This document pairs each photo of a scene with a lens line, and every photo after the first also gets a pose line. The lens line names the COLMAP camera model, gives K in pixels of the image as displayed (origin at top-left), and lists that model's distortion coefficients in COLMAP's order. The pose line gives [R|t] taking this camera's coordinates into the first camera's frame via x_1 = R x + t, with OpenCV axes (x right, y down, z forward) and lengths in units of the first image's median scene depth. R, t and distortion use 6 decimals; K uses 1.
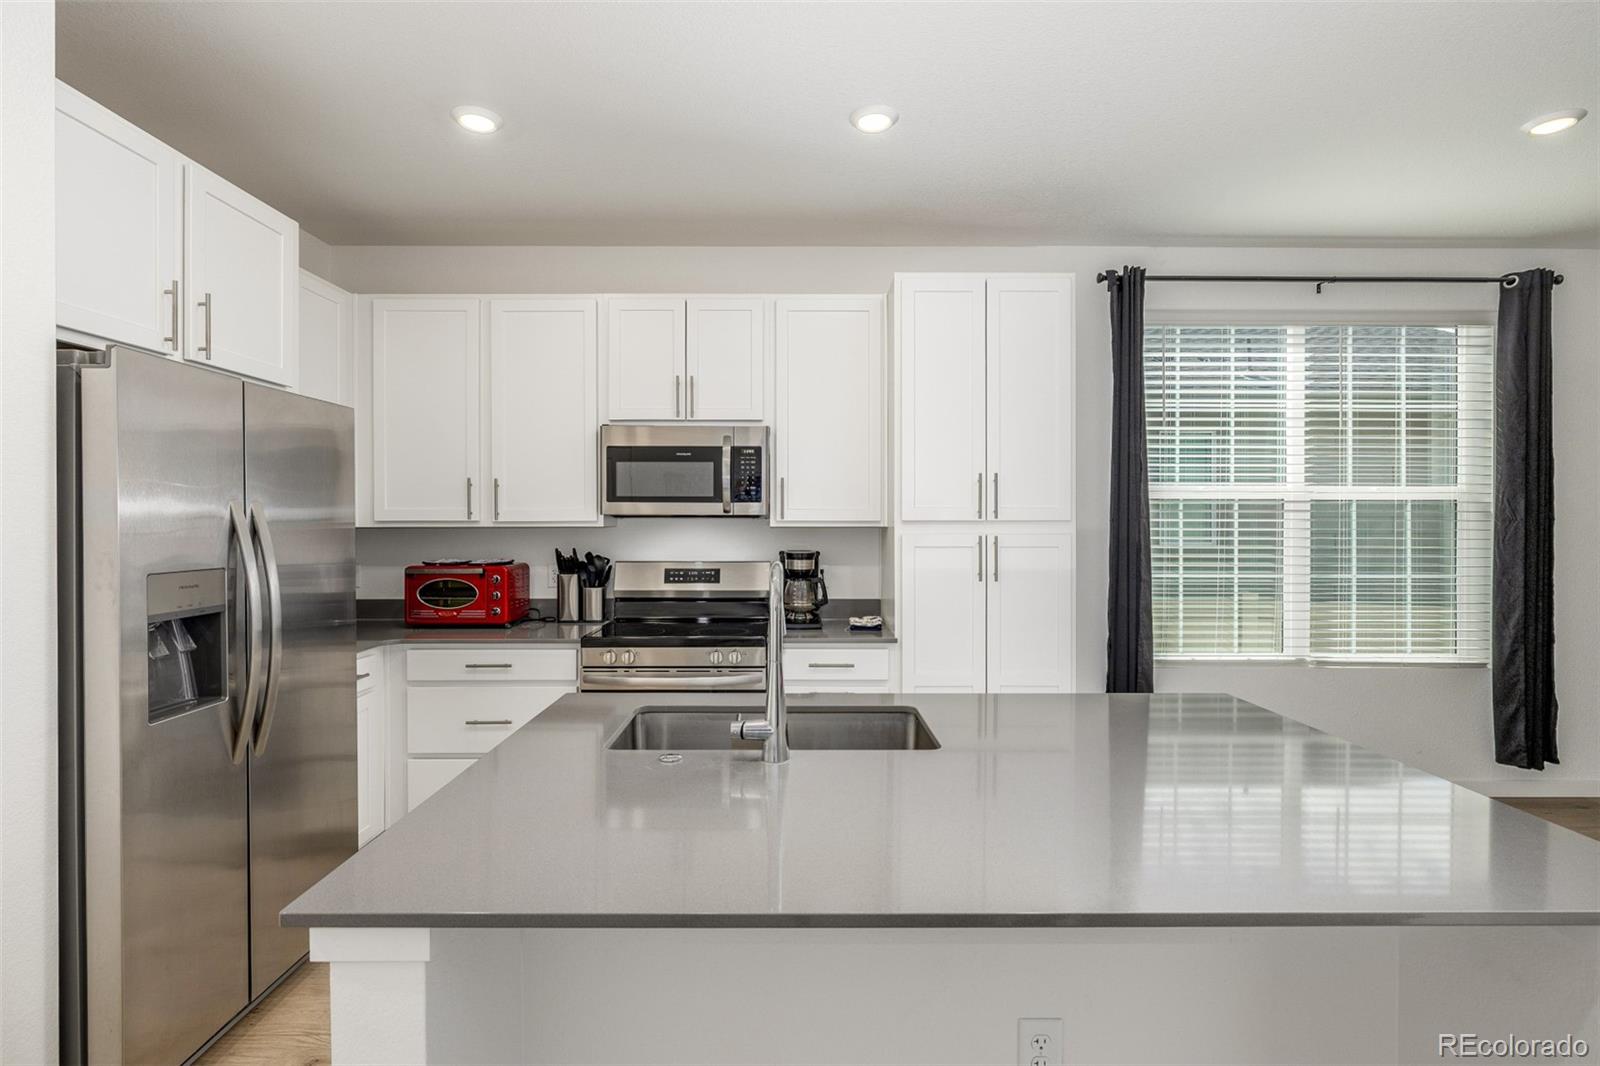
lens RADIAL K [[749.5, 0, 788.0], [0, 749.5, 530.6], [0, 0, 1]] dist [-0.009896, 0.004290]
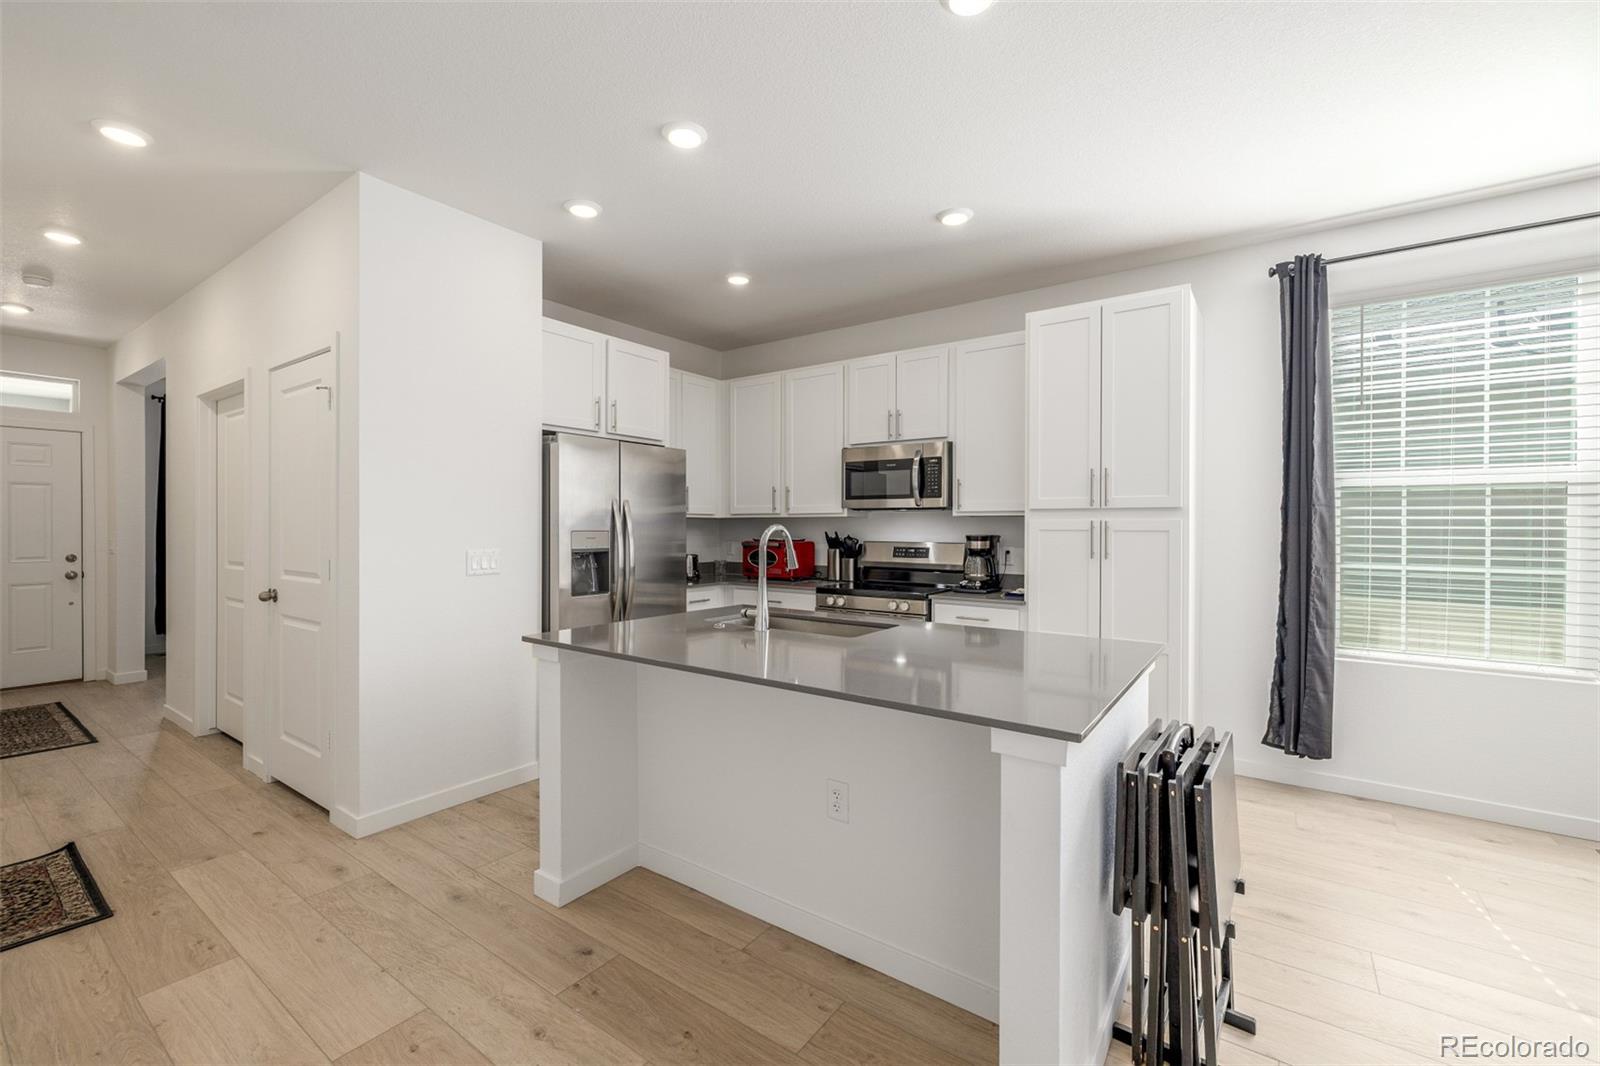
lens RADIAL K [[671.8, 0, 802.2], [0, 671.8, 532.6], [0, 0, 1]] dist [0.005779, -0.000832]
pose [[0.811304, 0.008712, -0.584560, 0.467315], [-0.011591, 0.999932, -0.001184, 0.029579], [0.584510, 0.007737, 0.811349, -0.133186]]
